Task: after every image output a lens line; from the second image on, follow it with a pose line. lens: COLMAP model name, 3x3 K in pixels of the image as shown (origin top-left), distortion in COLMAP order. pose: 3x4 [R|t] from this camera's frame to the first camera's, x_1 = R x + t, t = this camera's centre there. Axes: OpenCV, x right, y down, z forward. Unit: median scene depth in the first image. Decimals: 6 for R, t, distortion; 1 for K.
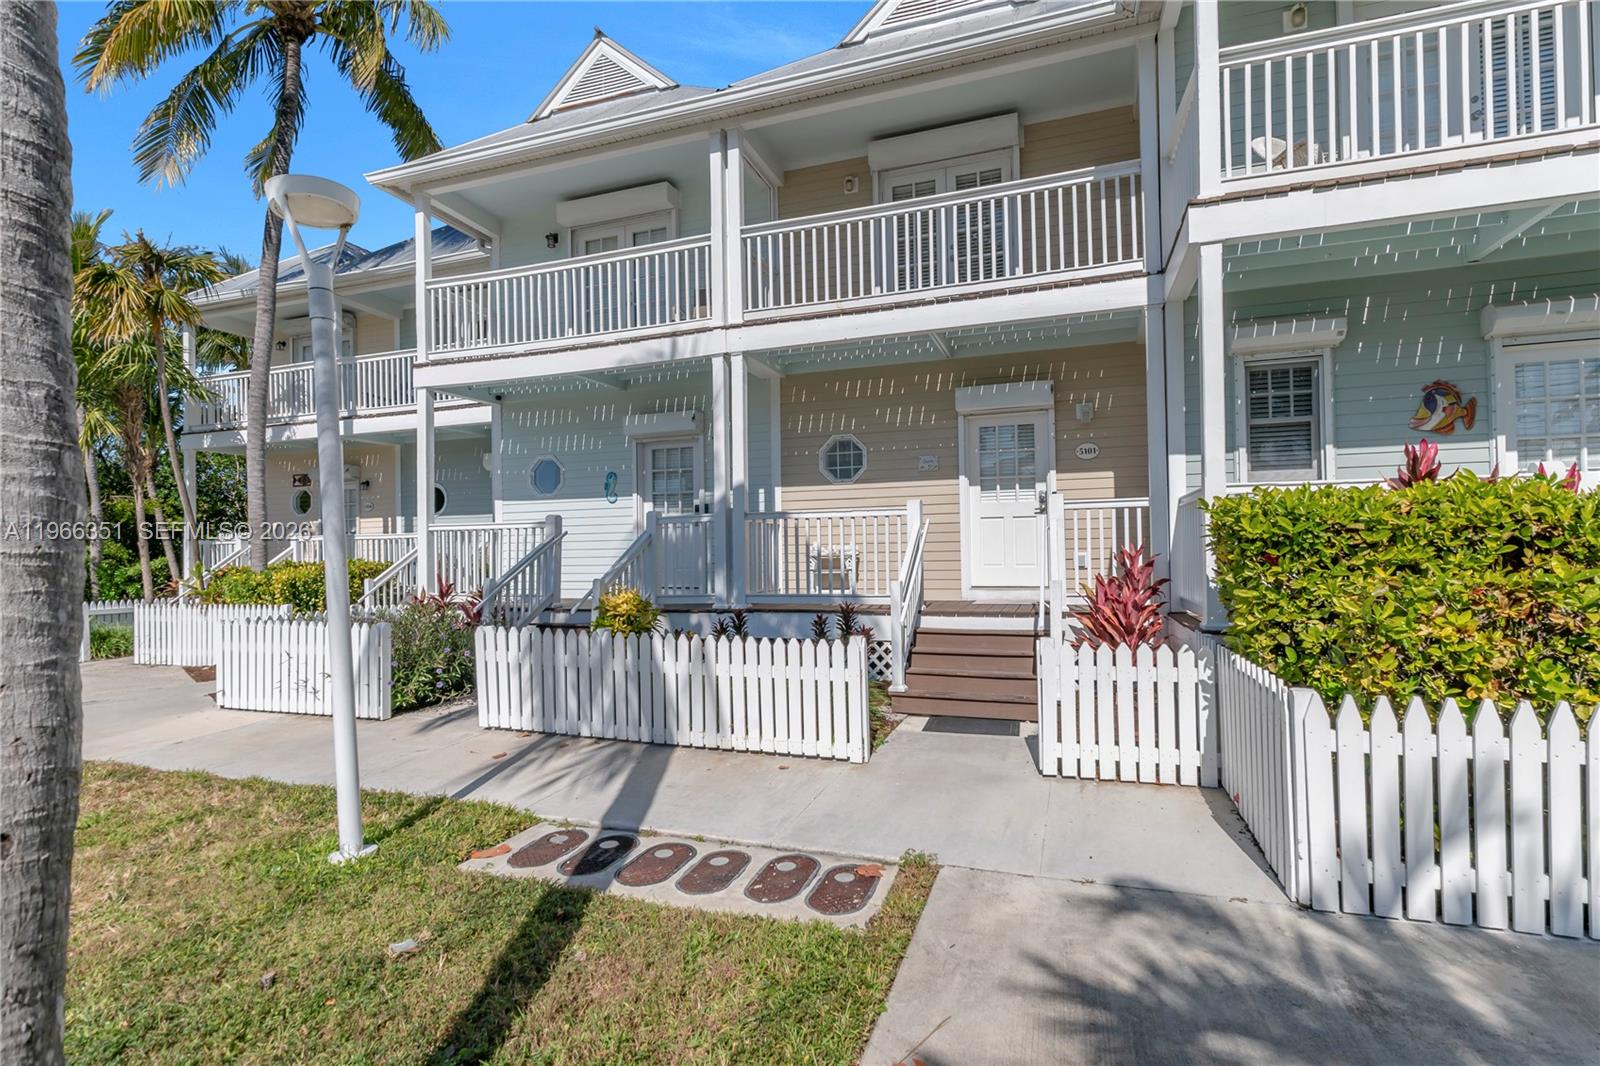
lens RADIAL K [[756.4, 0, 810.2], [0, 756.4, 544.3], [0, 0, 1]] dist [-0.003668, -0.000380]
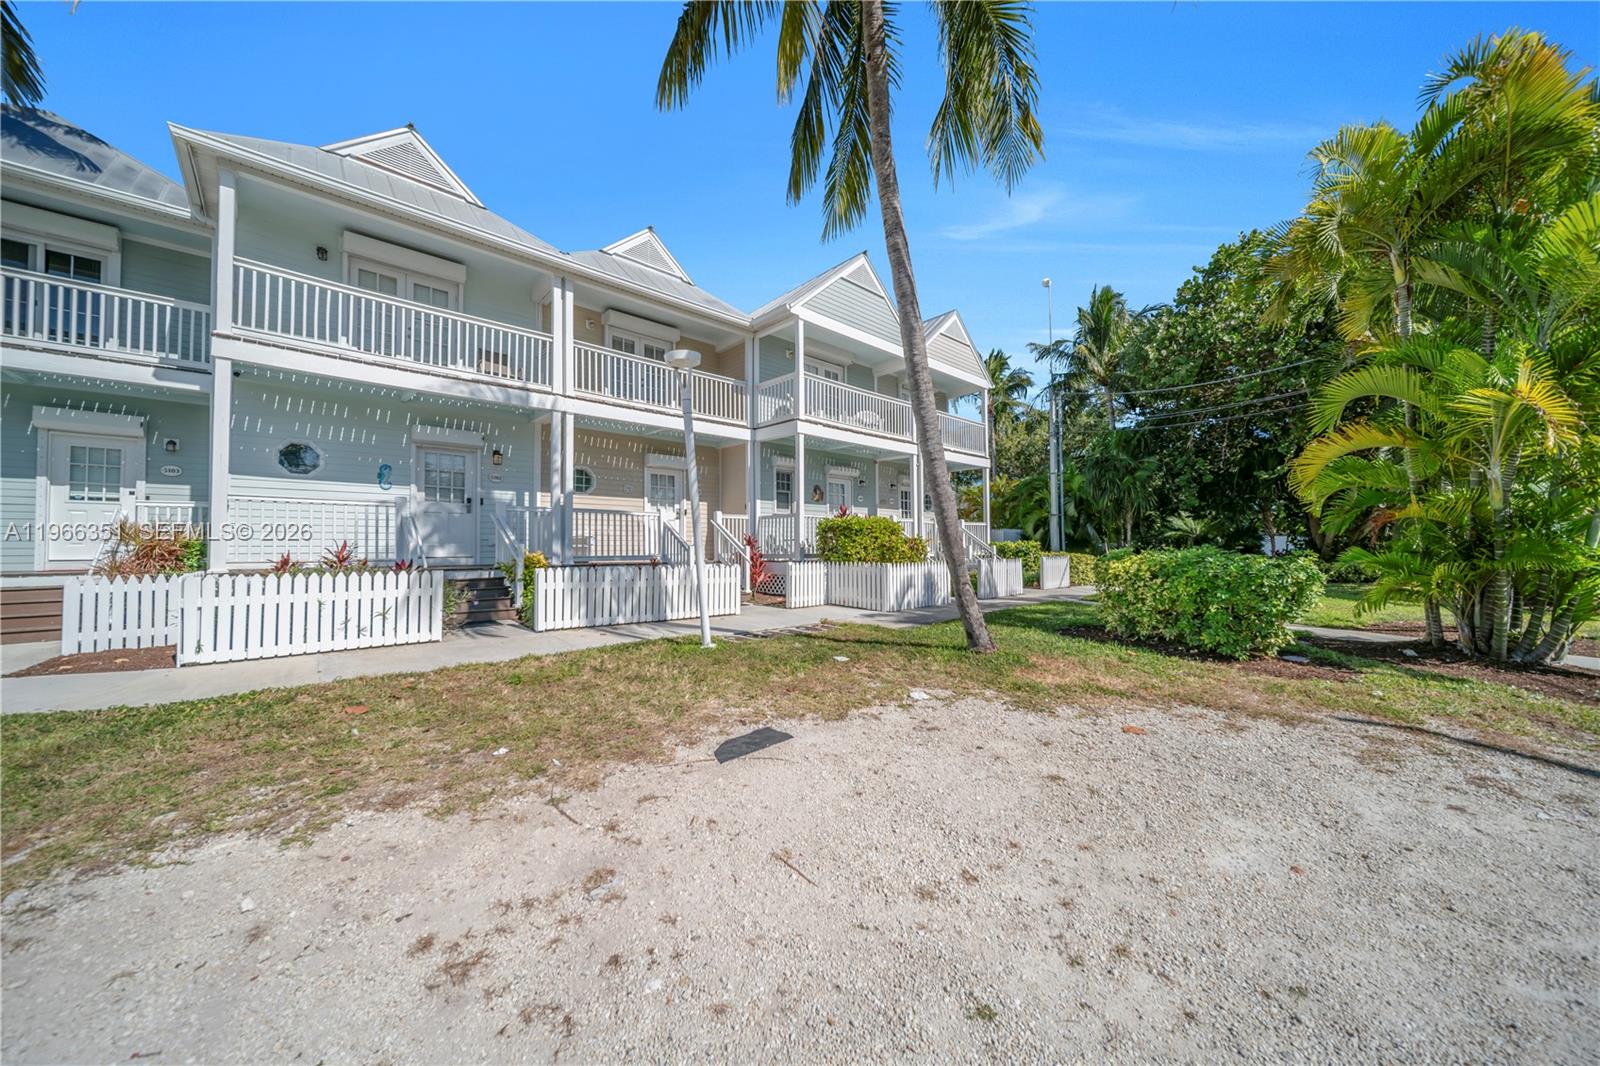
lens RADIAL K [[554.1, 0, 801.5], [0, 554.1, 532.8], [0, 0, 1]] dist [0.001540, -0.001092]
pose [[0.472177, 0.037637, 0.880700, -0.921522], [-0.009222, 0.999244, -0.037759, 0.054911], [-0.881456, 0.009707, 0.472167, -0.033563]]
